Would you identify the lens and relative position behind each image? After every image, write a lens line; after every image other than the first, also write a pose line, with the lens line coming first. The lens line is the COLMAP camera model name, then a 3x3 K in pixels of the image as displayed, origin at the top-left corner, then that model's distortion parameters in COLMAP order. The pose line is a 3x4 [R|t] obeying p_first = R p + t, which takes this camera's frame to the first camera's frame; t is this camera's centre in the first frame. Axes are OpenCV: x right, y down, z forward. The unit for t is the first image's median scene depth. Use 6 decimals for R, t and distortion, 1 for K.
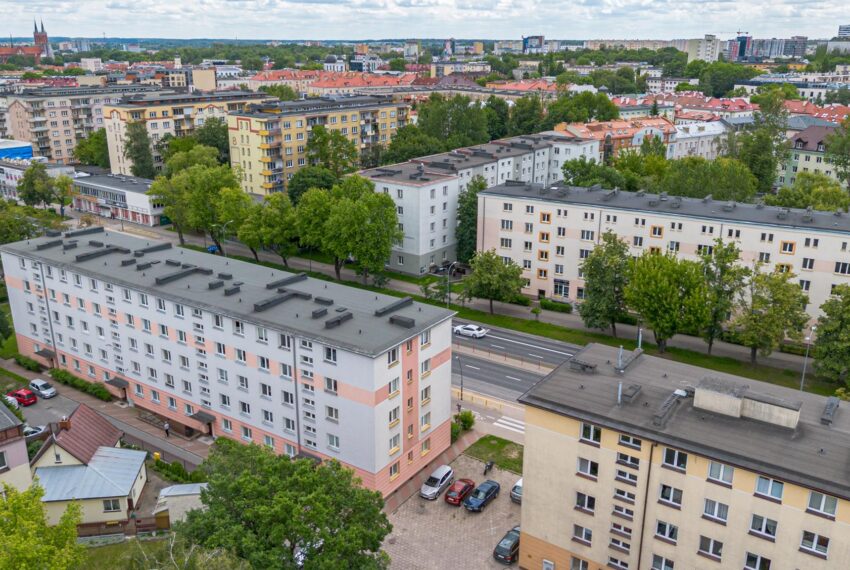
lens RADIAL K [[733.3, 0, 425.0], [0, 733.3, 285.0], [0, 0, 1]] dist [0.082796, -0.131502]
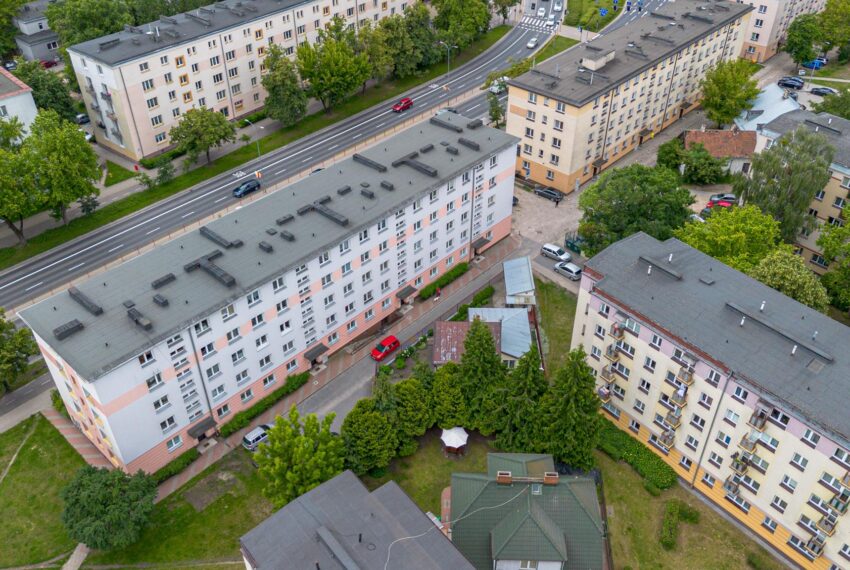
lens RADIAL K [[724.4, 0, 425.0], [0, 724.4, 285.0], [0, 0, 1]] dist [0.081091, -0.125204]
pose [[0.148473, -0.607802, 0.780085, -0.789575], [0.314544, 0.776887, 0.545443, -0.302211], [-0.937560, 0.164388, 0.306527, 0.400872]]
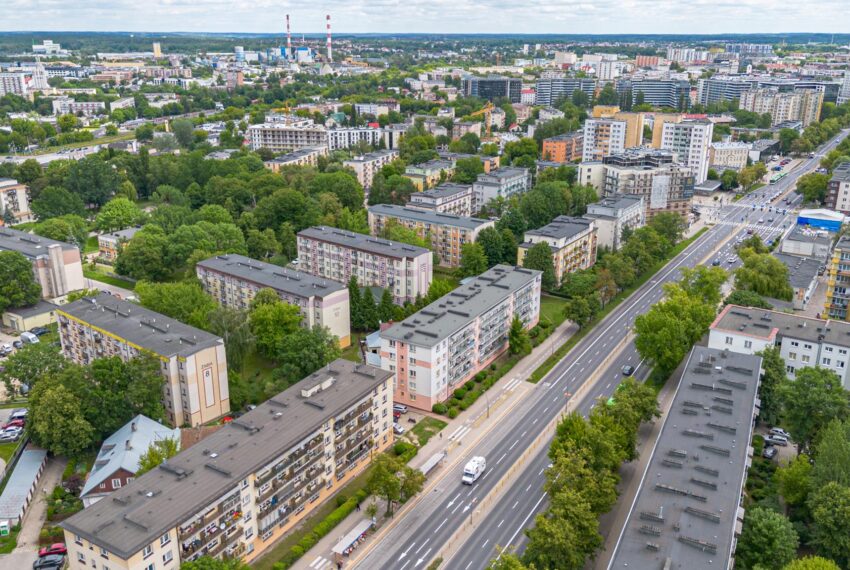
lens RADIAL K [[724.4, 0, 425.0], [0, 724.4, 285.0], [0, 0, 1]] dist [0.081091, -0.125204]
pose [[0.061120, 0.311916, -0.948142, 1.182178], [-0.312629, 0.908102, 0.278591, -0.422764], [0.947907, 0.279389, 0.153018, 0.378099]]
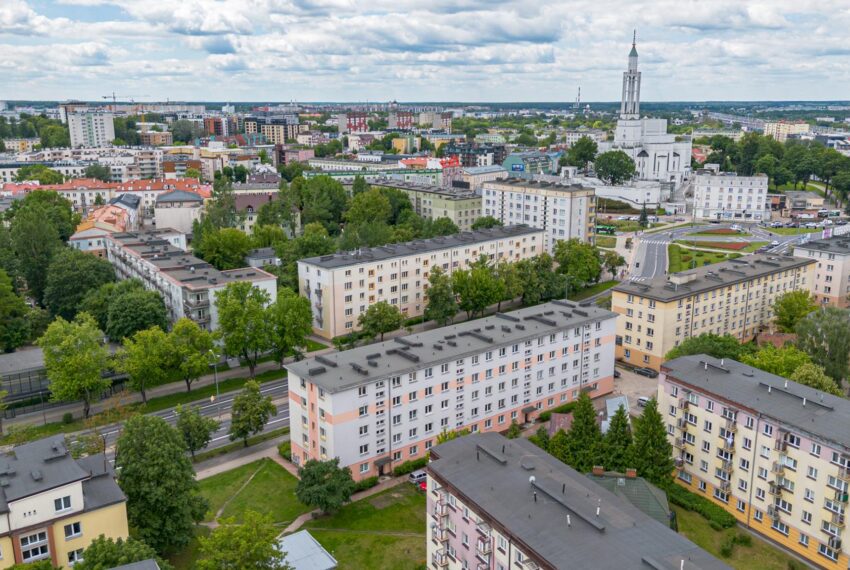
lens RADIAL K [[749.6, 0, 425.0], [0, 749.6, 285.0], [0, 0, 1]] dist [0.080561, -0.117341]
pose [[0.310127, -0.231930, 0.921970, -1.184009], [0.303087, 0.943303, 0.135346, -0.237825], [-0.901088, 0.237462, 0.362839, 0.362166]]
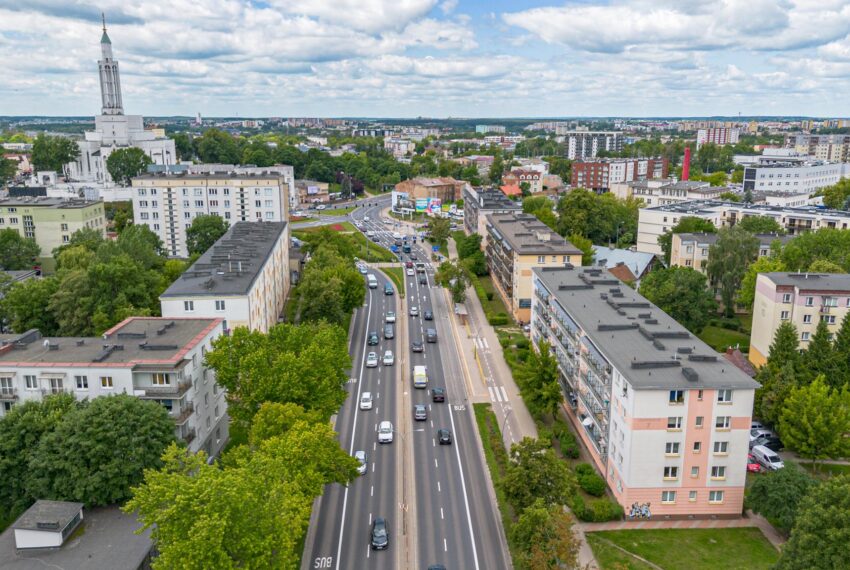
lens RADIAL K [[724.4, 0, 425.0], [0, 724.4, 285.0], [0, 0, 1]] dist [0.081091, -0.125204]
pose [[-0.586614, -0.187714, 0.787811, -0.776950], [0.251552, 0.882419, 0.397566, -0.446410], [-0.769808, 0.431393, -0.470420, 1.284063]]
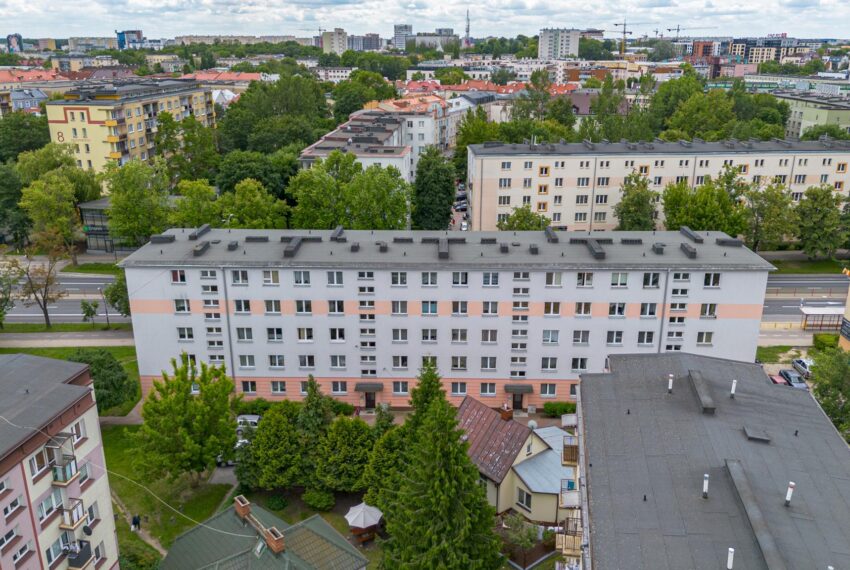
lens RADIAL K [[724.4, 0, 425.0], [0, 724.4, 285.0], [0, 0, 1]] dist [0.081091, -0.125204]
pose [[0.843456, -0.175319, 0.507784, -0.553617], [0.173270, 0.983513, 0.051761, -0.012108], [-0.508487, 0.044326, 0.859928, 0.174618]]
